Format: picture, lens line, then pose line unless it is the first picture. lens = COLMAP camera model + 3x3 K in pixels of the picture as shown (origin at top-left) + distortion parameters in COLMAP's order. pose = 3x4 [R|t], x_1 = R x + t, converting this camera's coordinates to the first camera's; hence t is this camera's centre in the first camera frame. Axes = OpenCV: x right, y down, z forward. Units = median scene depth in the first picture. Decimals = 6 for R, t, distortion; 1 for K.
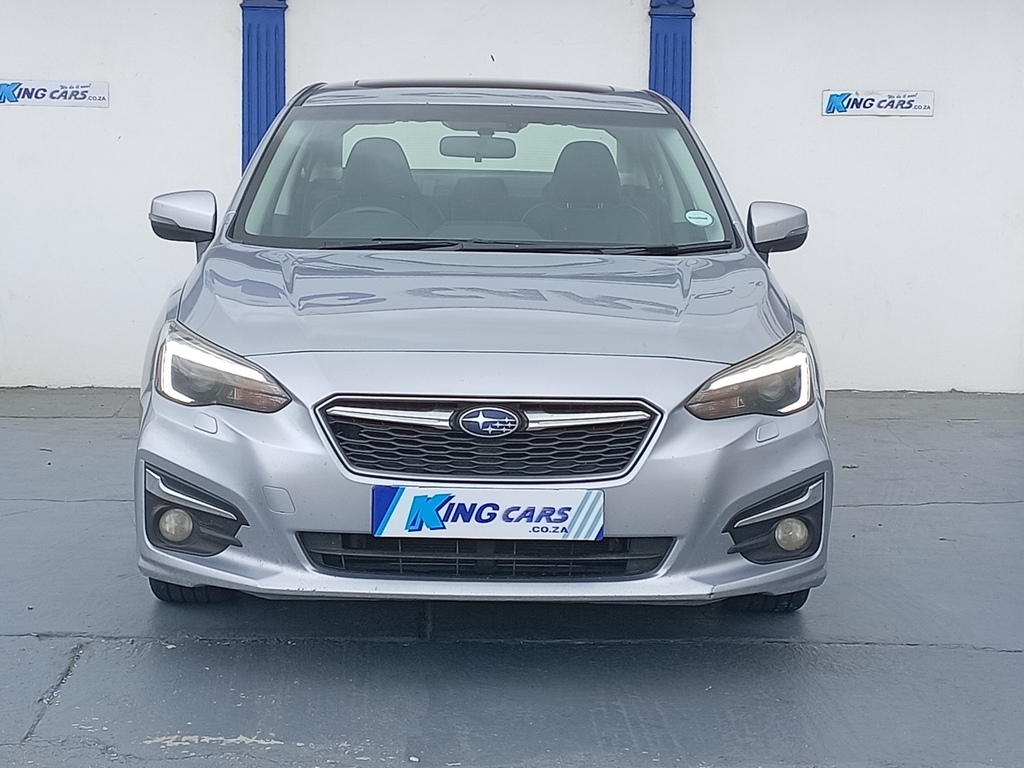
lens RADIAL K [[2100.3, 0, 512.0], [0, 2100.3, 384.0], [0, 0, 1]] dist [0.171545, -0.237114]
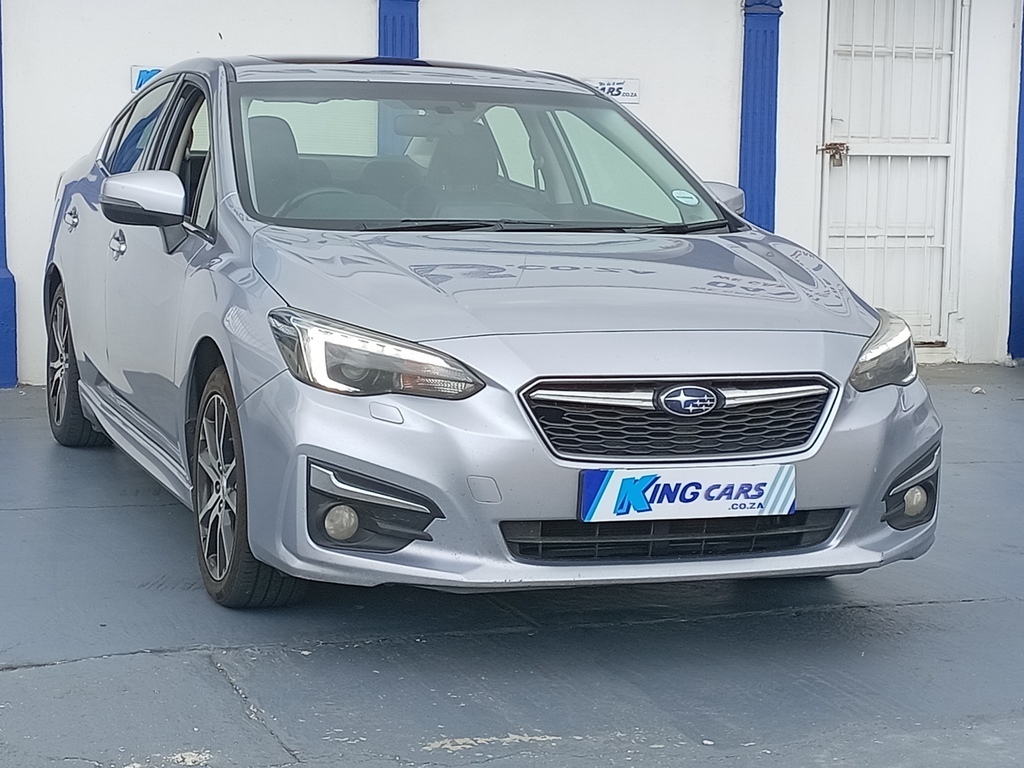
lens RADIAL K [[2100.3, 0, 512.0], [0, 2100.3, 384.0], [0, 0, 1]] dist [0.171545, -0.237114]
pose [[0.946038, -0.032941, 0.322376, -0.407506], [0.031501, 0.999457, 0.009683, -0.001977], [-0.322520, 0.000994, 0.946562, 0.087210]]
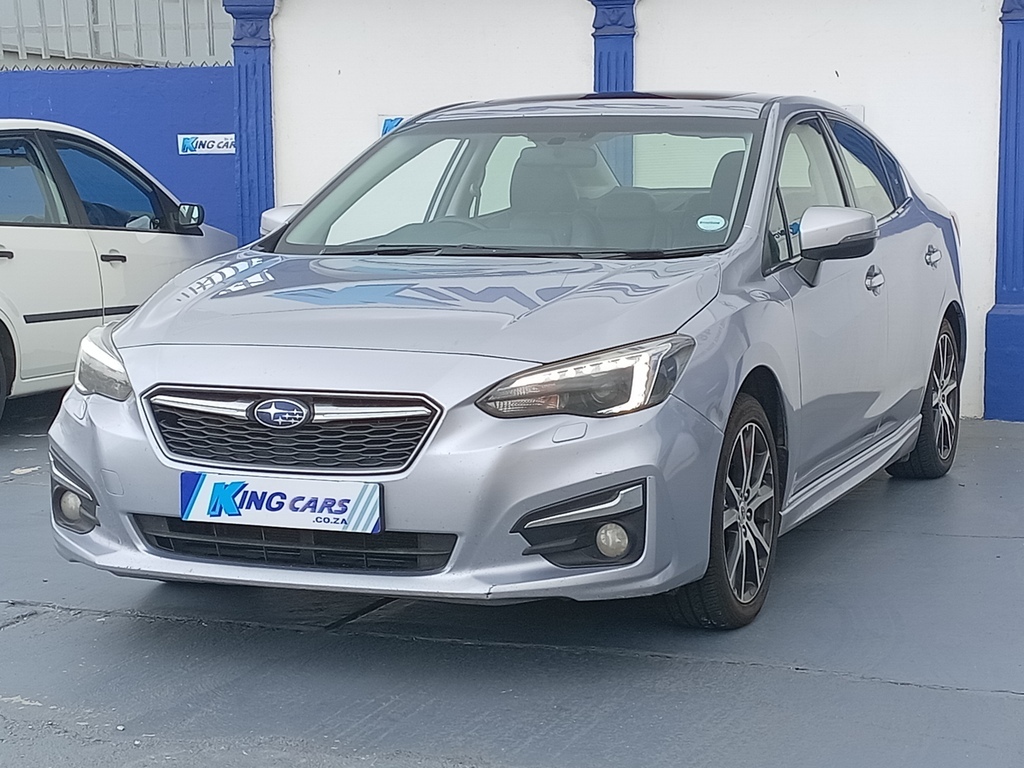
lens RADIAL K [[2100.3, 0, 512.0], [0, 2100.3, 384.0], [0, 0, 1]] dist [0.171545, -0.237114]
pose [[0.916416, 0.017700, -0.399836, 0.502443], [-0.026624, 0.999505, -0.016774, 0.017916], [0.399341, 0.026017, 0.916433, 0.099329]]
